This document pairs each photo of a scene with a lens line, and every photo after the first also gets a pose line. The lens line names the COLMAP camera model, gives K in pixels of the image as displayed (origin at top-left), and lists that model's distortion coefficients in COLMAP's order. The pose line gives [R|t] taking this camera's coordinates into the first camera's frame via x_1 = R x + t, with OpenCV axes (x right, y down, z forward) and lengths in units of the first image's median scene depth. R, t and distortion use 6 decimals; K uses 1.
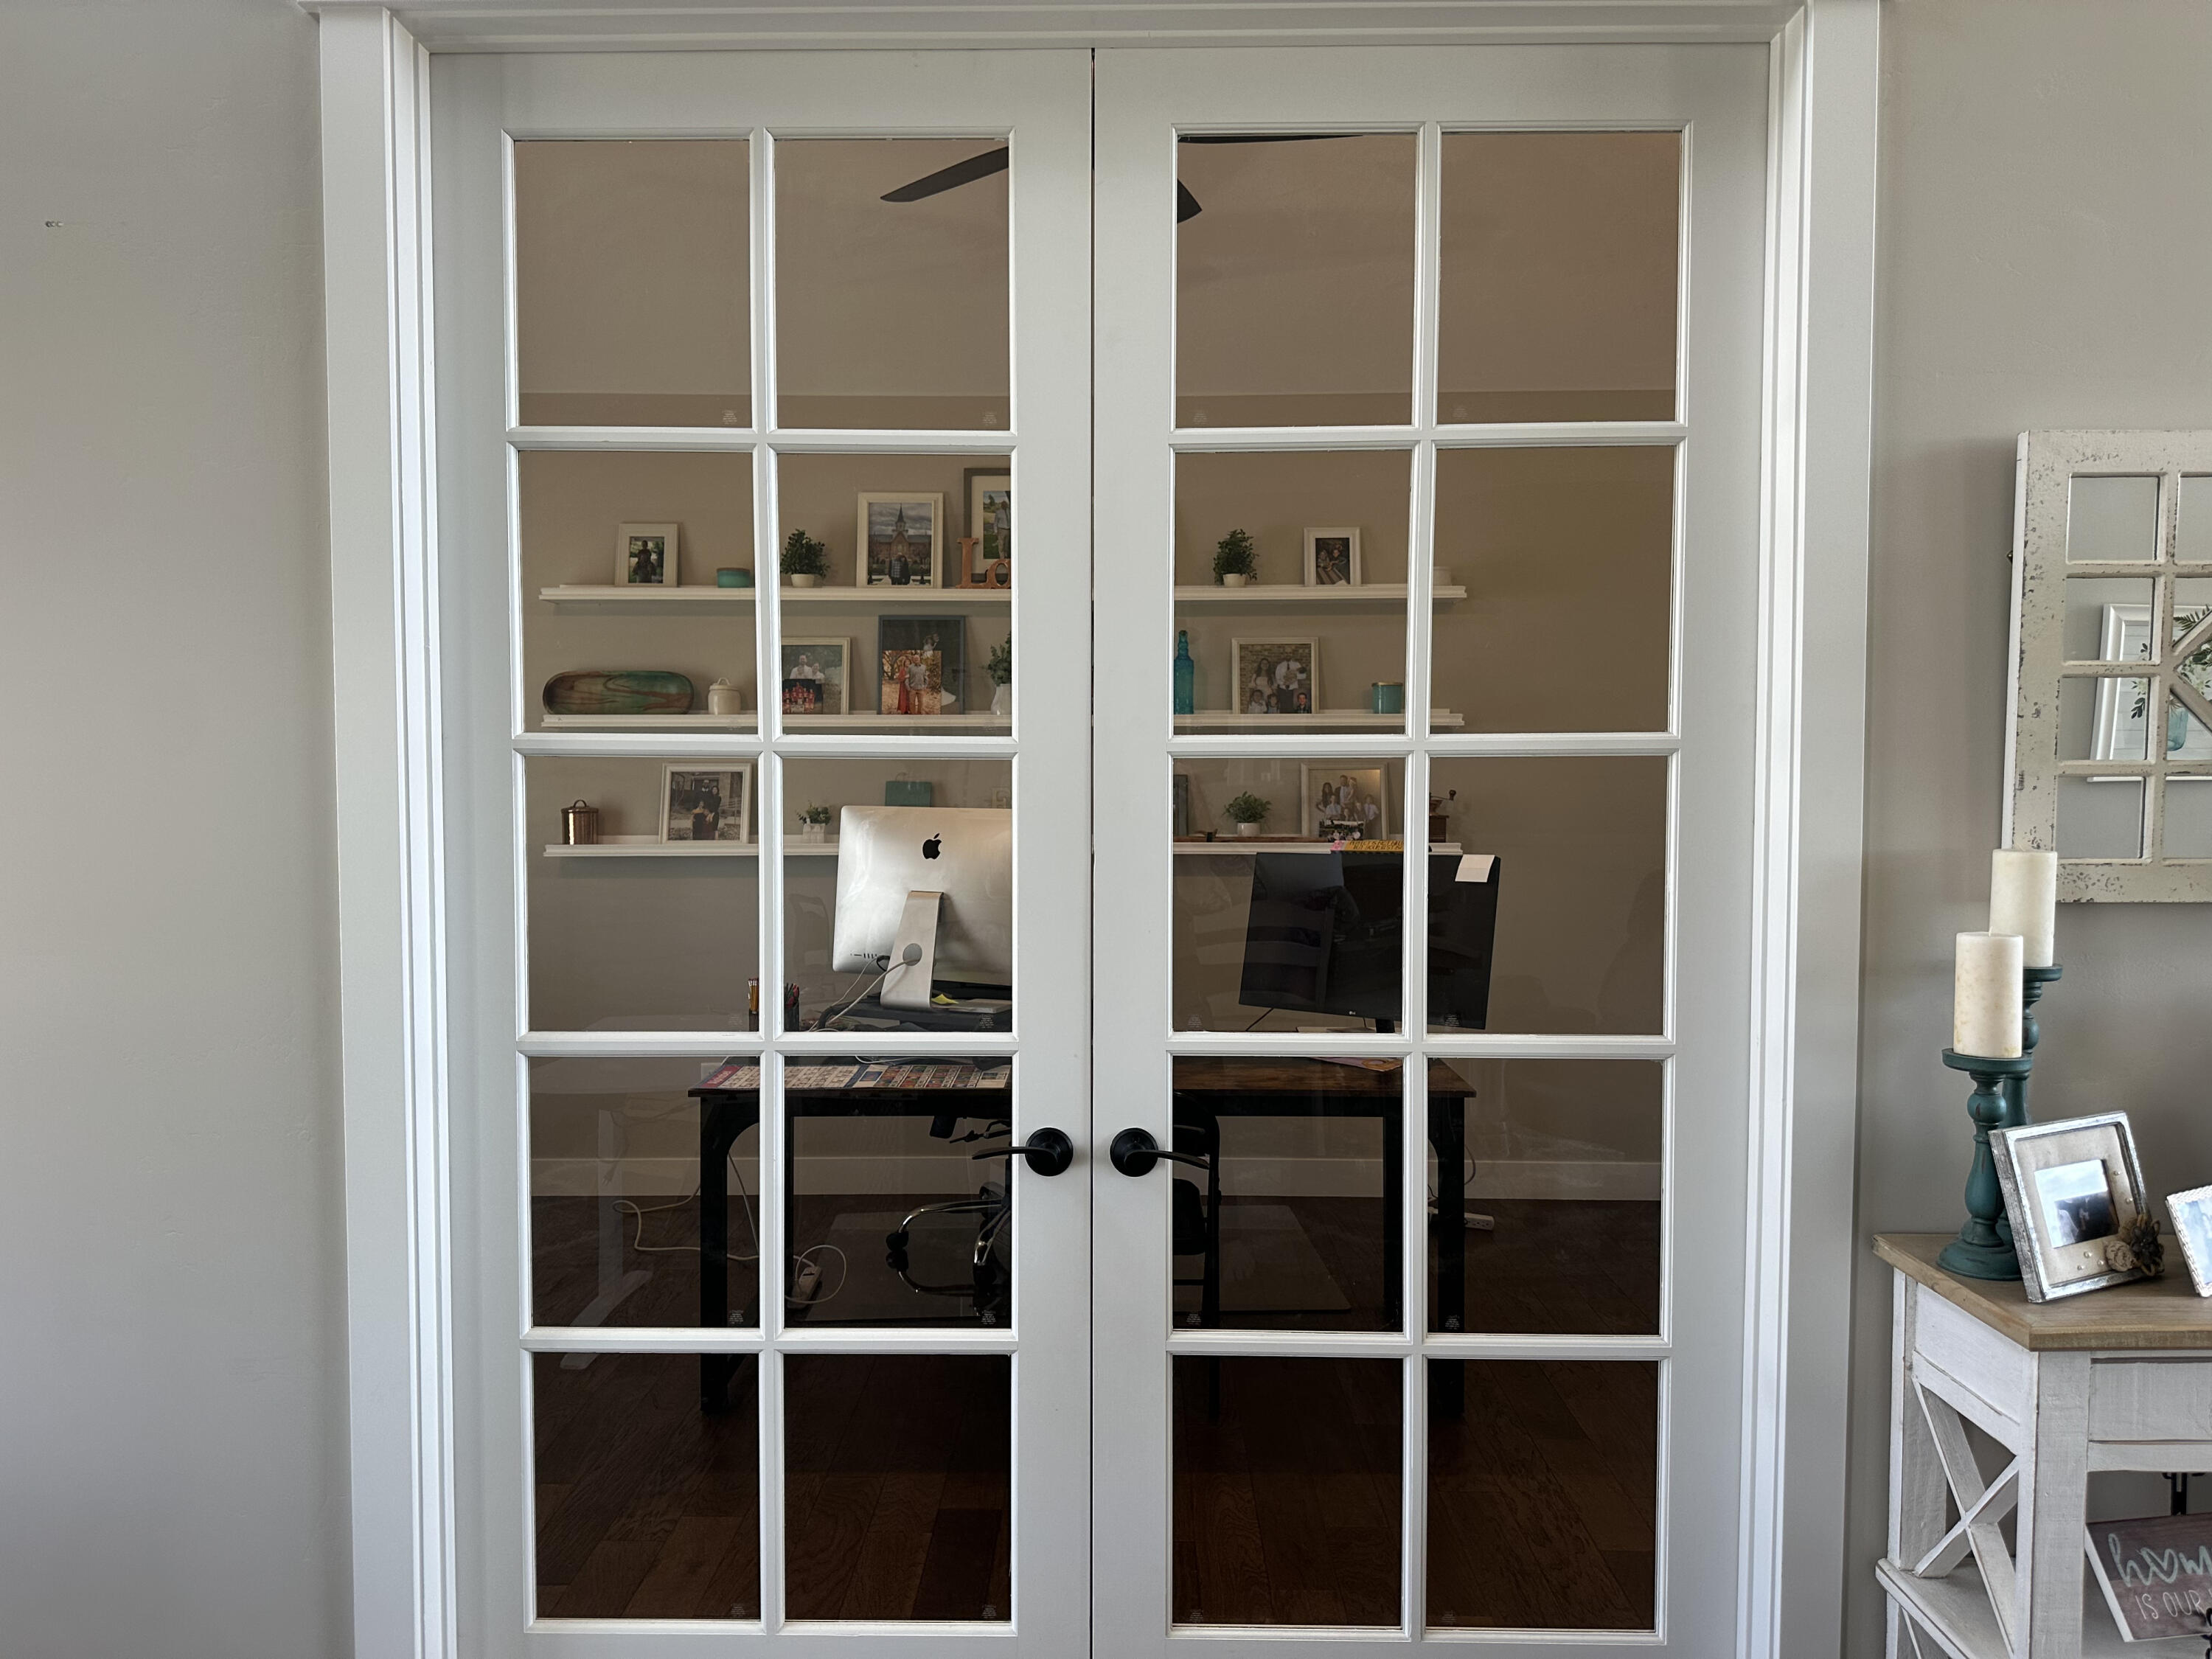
lens RADIAL K [[1545.3, 0, 1131.8], [0, 1545.3, 883.5], [0, 0, 1]] dist [0.099685, -0.118021]
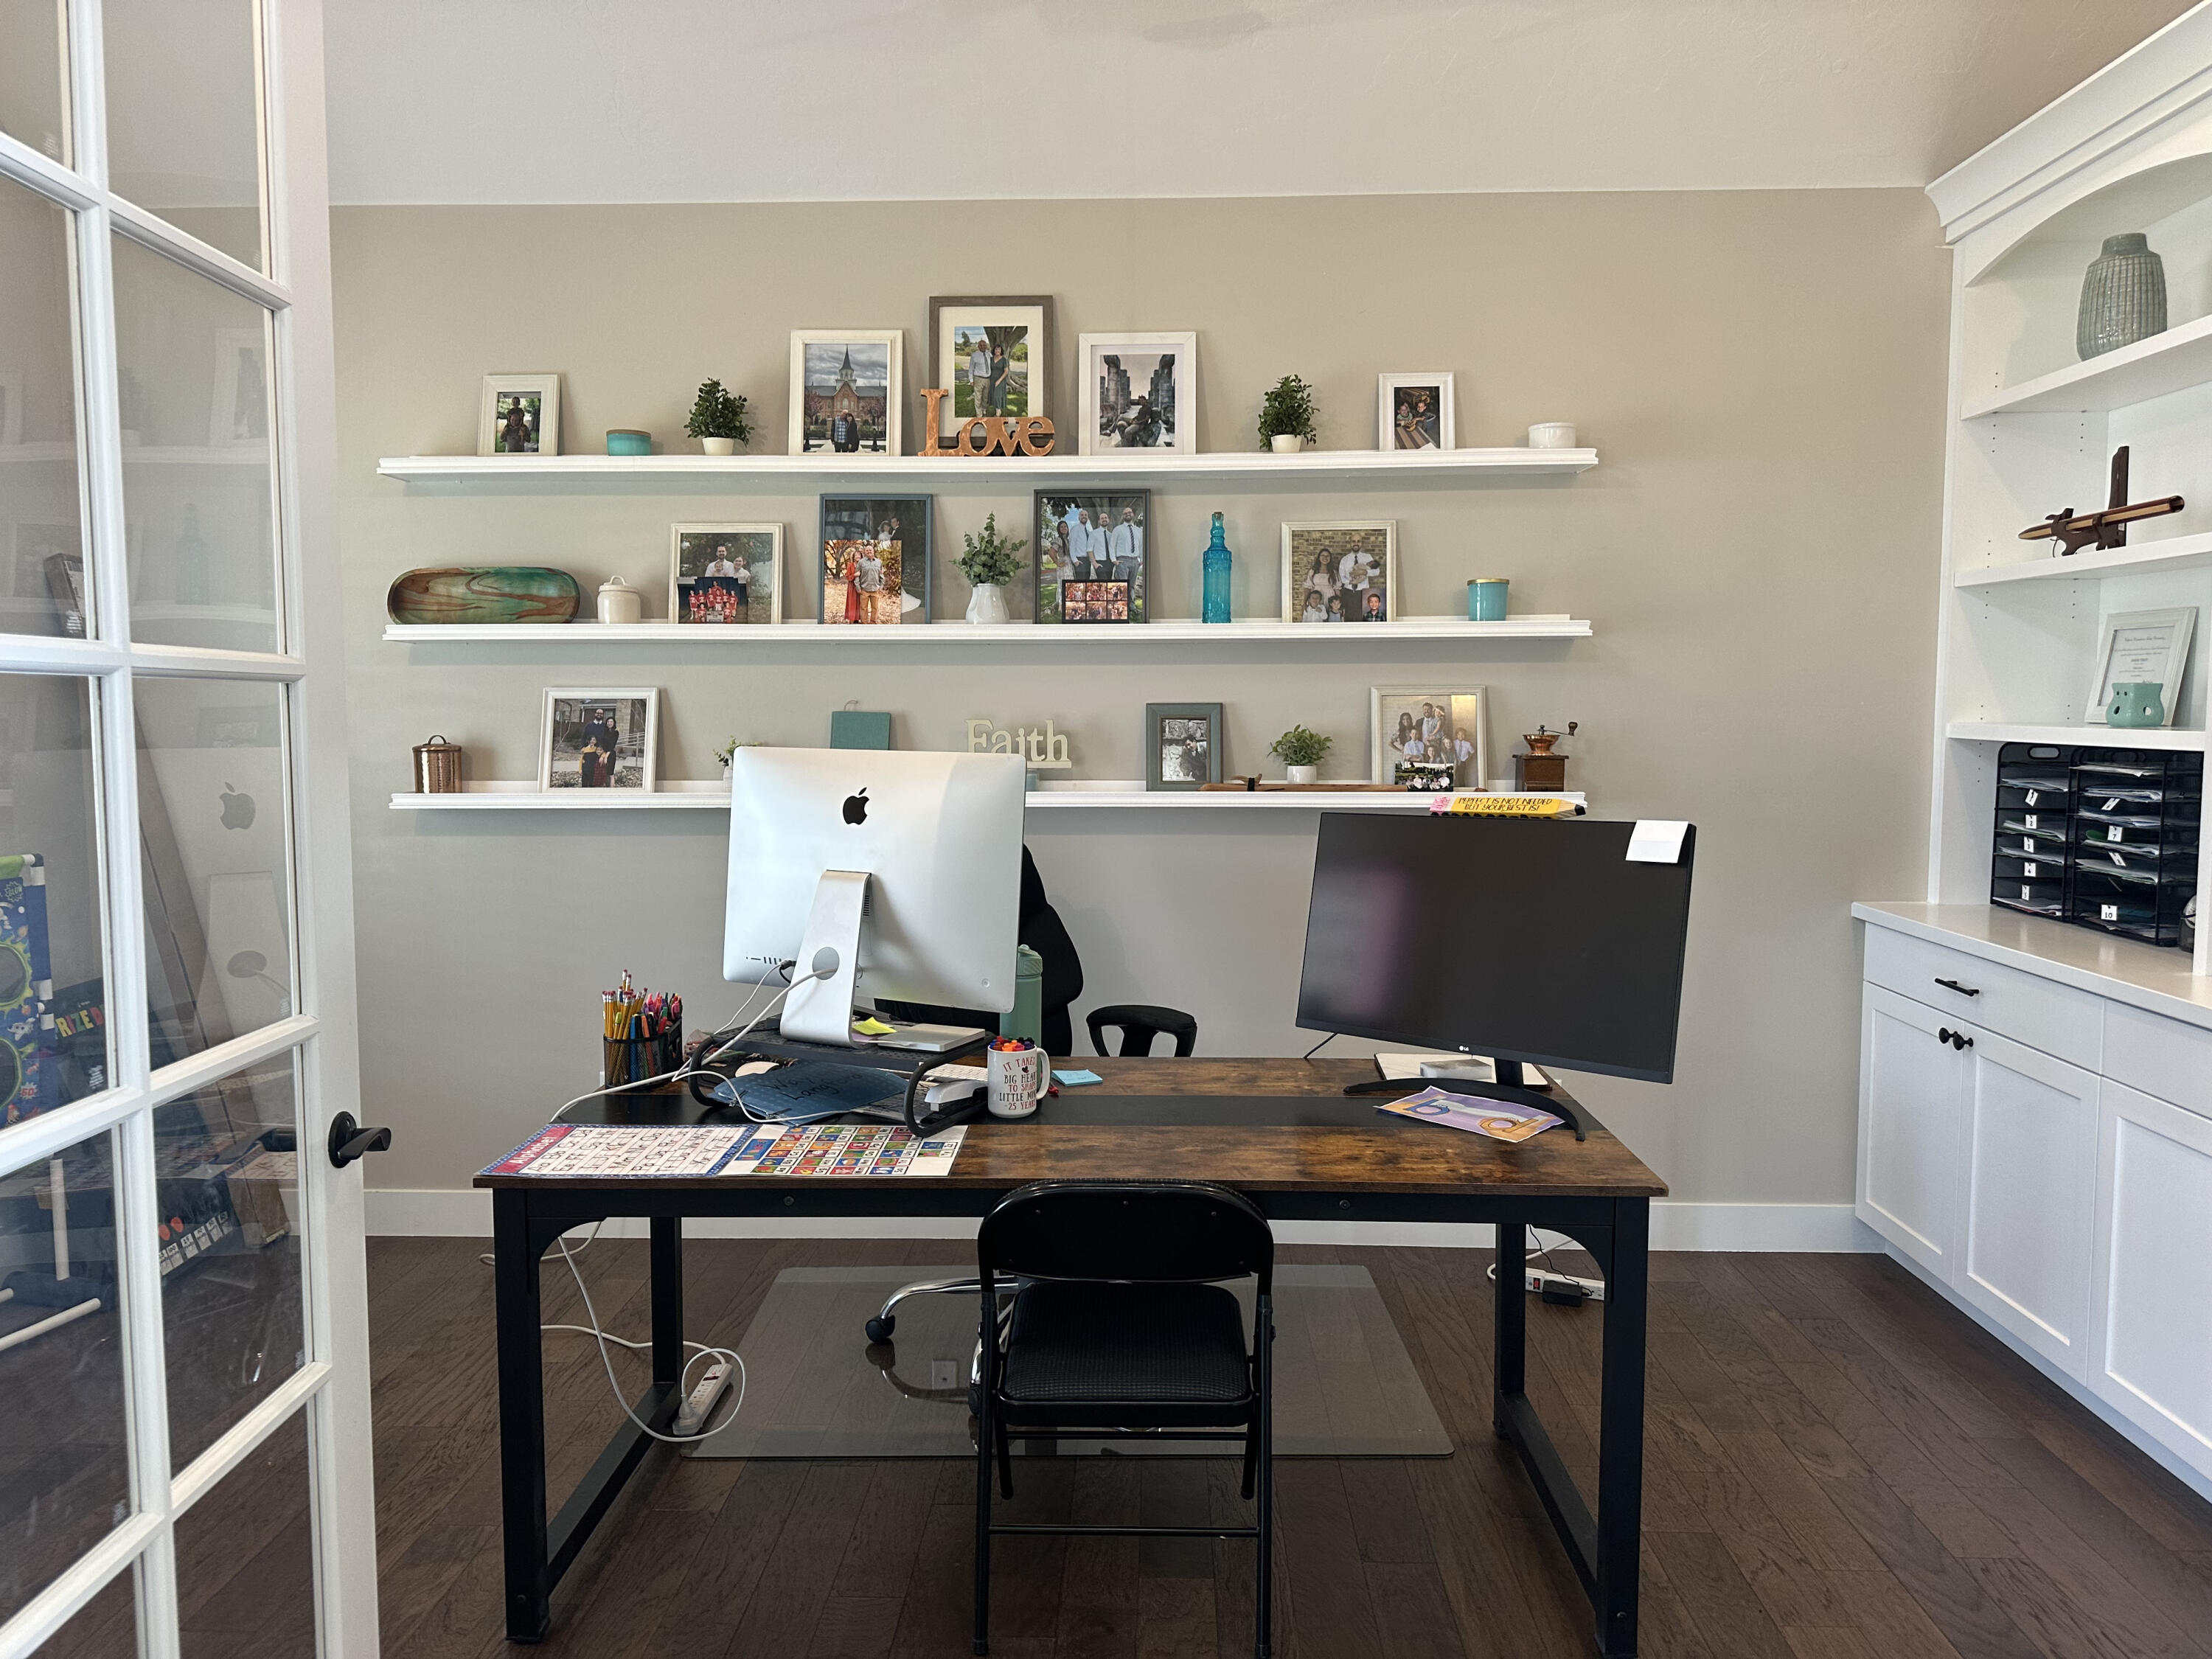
lens RADIAL K [[1545.3, 0, 1114.9], [0, 1545.3, 863.1], [0, 0, 1]] dist [0.099685, -0.118021]
pose [[0.999557, 0.002202, -0.029678, 0.005638], [-0.001253, 0.999488, 0.031977, -0.015568], [0.029734, -0.031926, 0.999048, 0.232215]]
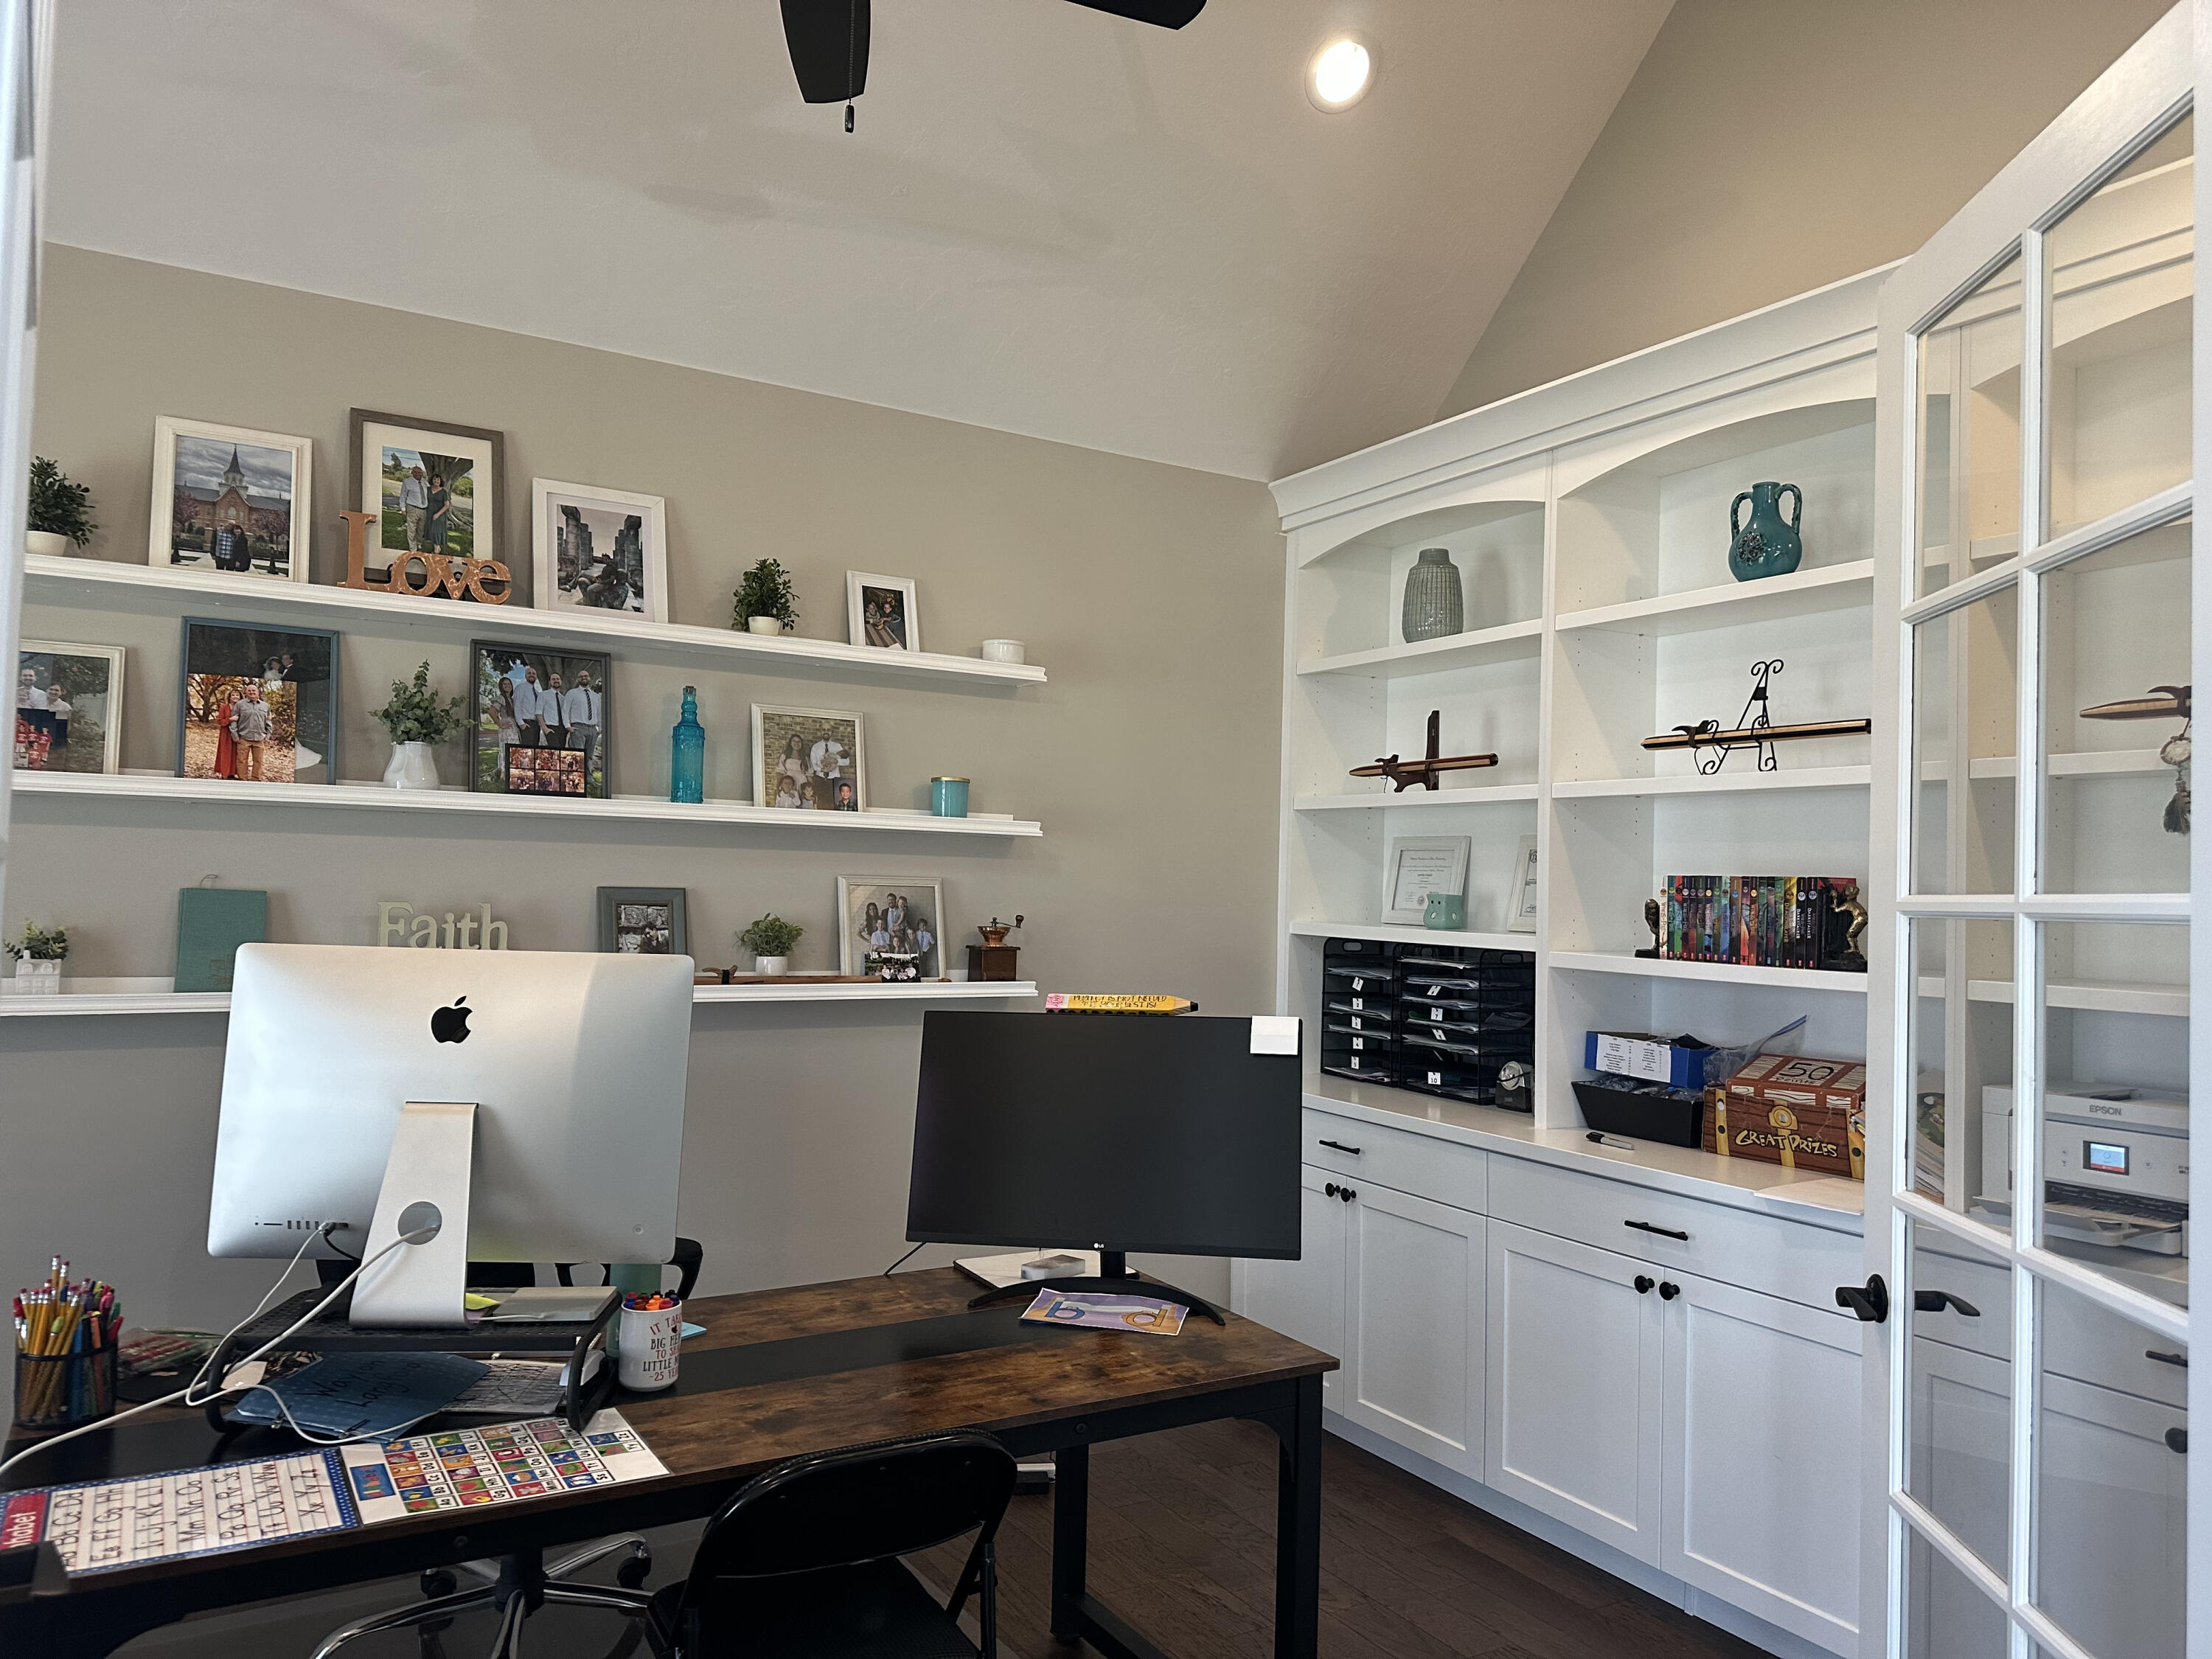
lens RADIAL K [[1545.3, 0, 1126.3], [0, 1545.3, 855.5], [0, 0, 1]] dist [0.099685, -0.118021]
pose [[0.858128, 0.034271, 0.512290, -0.159527], [0.008479, 0.996688, -0.080880, -0.026149], [-0.513365, 0.073749, 0.854996, 0.289711]]
